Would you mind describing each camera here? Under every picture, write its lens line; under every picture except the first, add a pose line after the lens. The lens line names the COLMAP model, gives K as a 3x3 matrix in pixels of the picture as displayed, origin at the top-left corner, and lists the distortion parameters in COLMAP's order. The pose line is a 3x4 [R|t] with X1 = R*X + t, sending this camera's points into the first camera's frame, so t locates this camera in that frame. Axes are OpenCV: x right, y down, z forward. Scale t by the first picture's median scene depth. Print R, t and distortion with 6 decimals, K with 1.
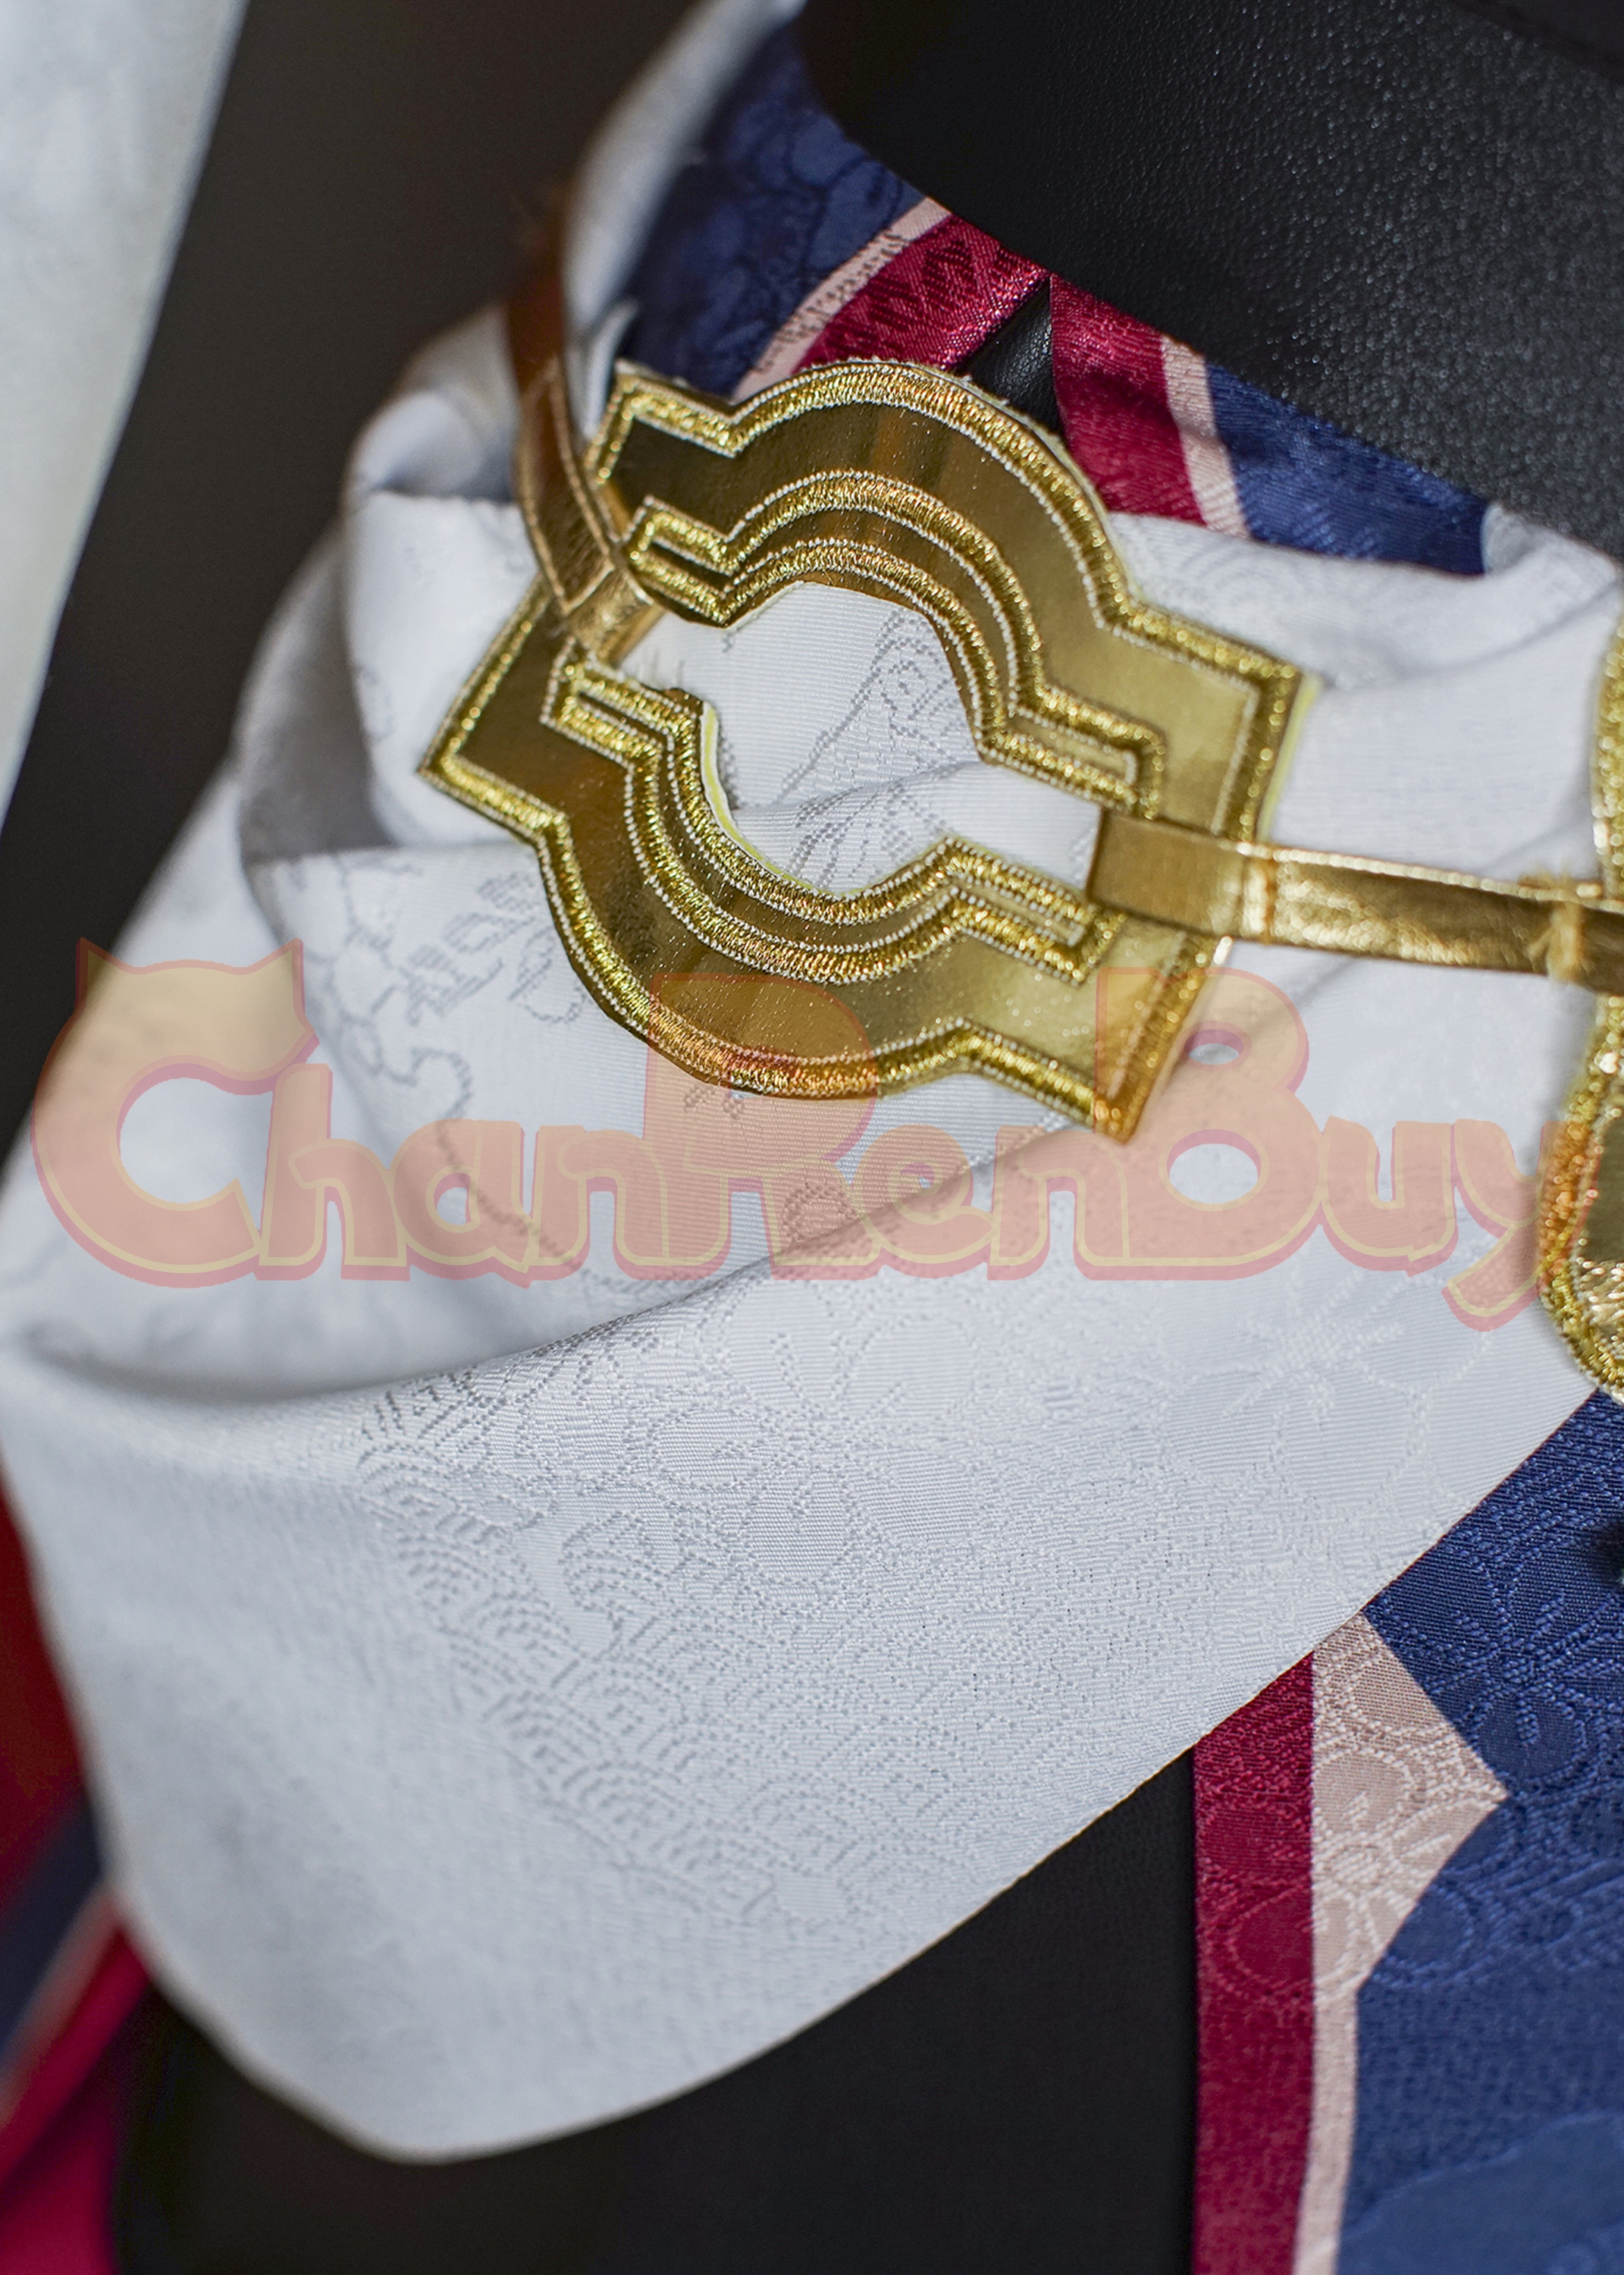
lens RADIAL K [[3982.5, 0, 804.1], [0, 3982.5, 1139.2], [0, 0, 1]] dist [-0.173764, 0.000000]
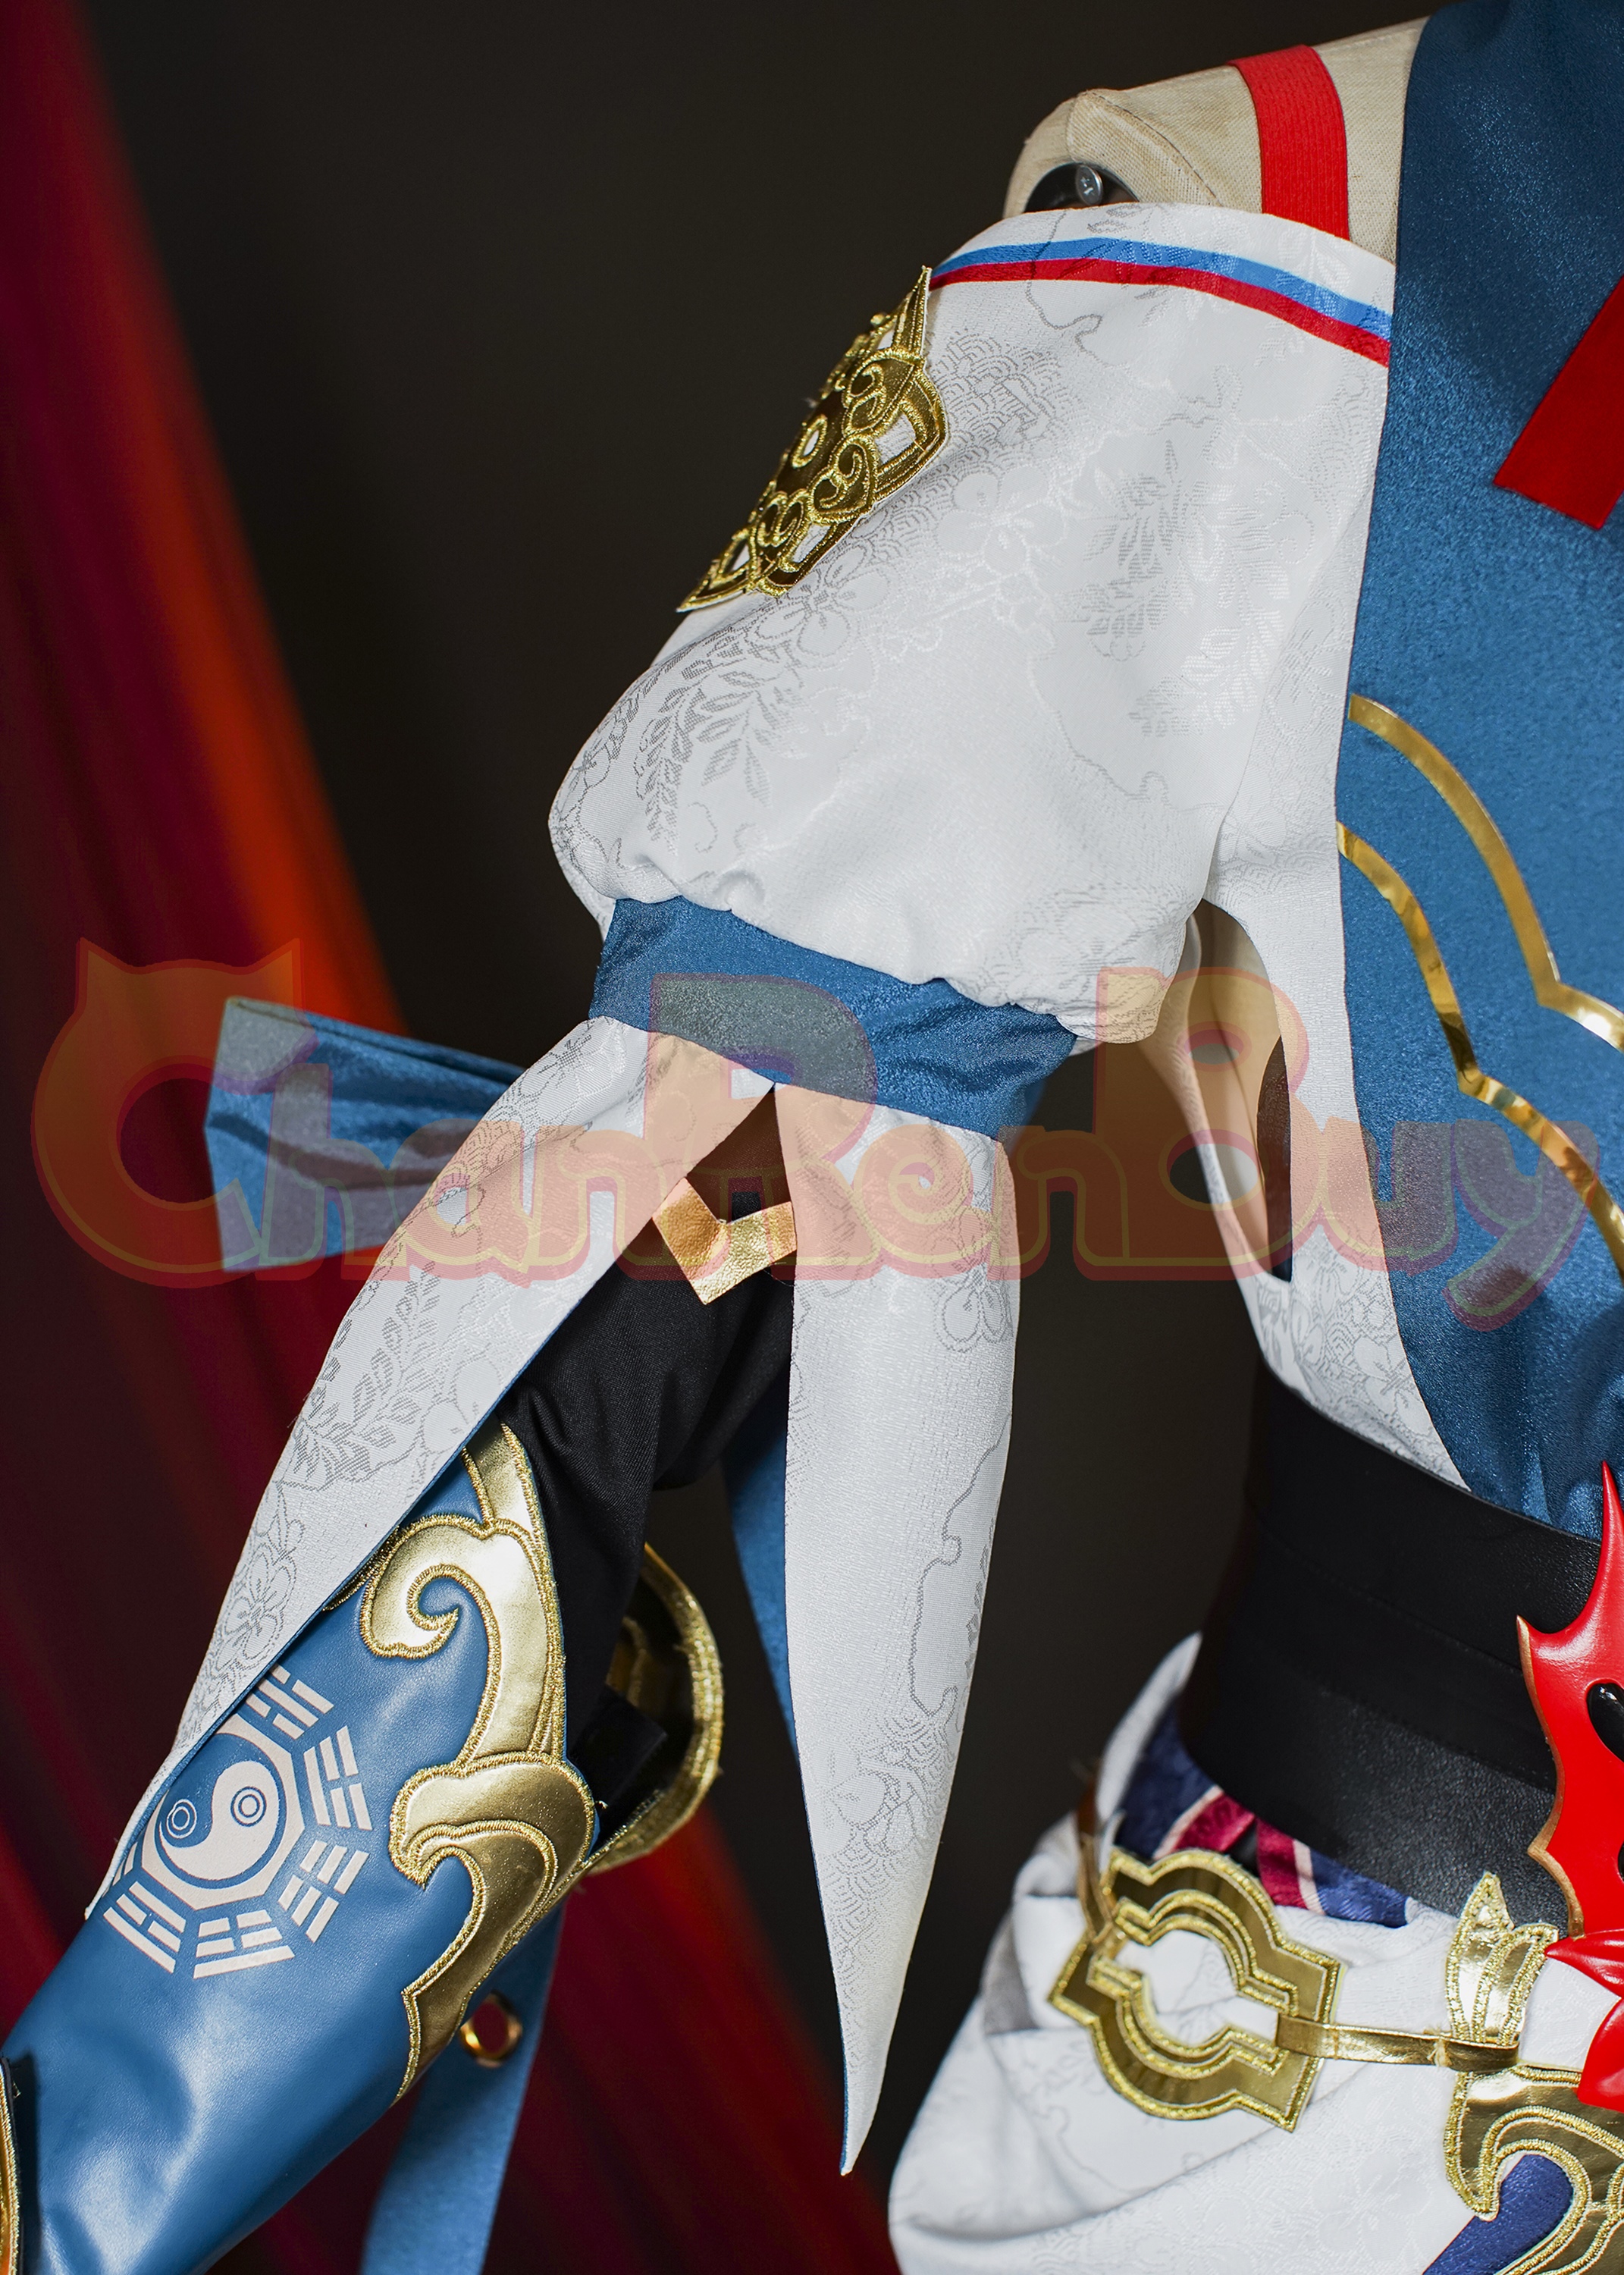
lens RADIAL K [[3982.5, 0, 814.5], [0, 3982.5, 1140.3], [0, 0, 1]] dist [-0.173764, 0.000000]
pose [[0.974424, -0.083896, -0.208470, 0.373163], [0.032859, 0.970918, -0.237145, -0.031147], [0.222303, 0.224229, 0.948843, -1.784991]]
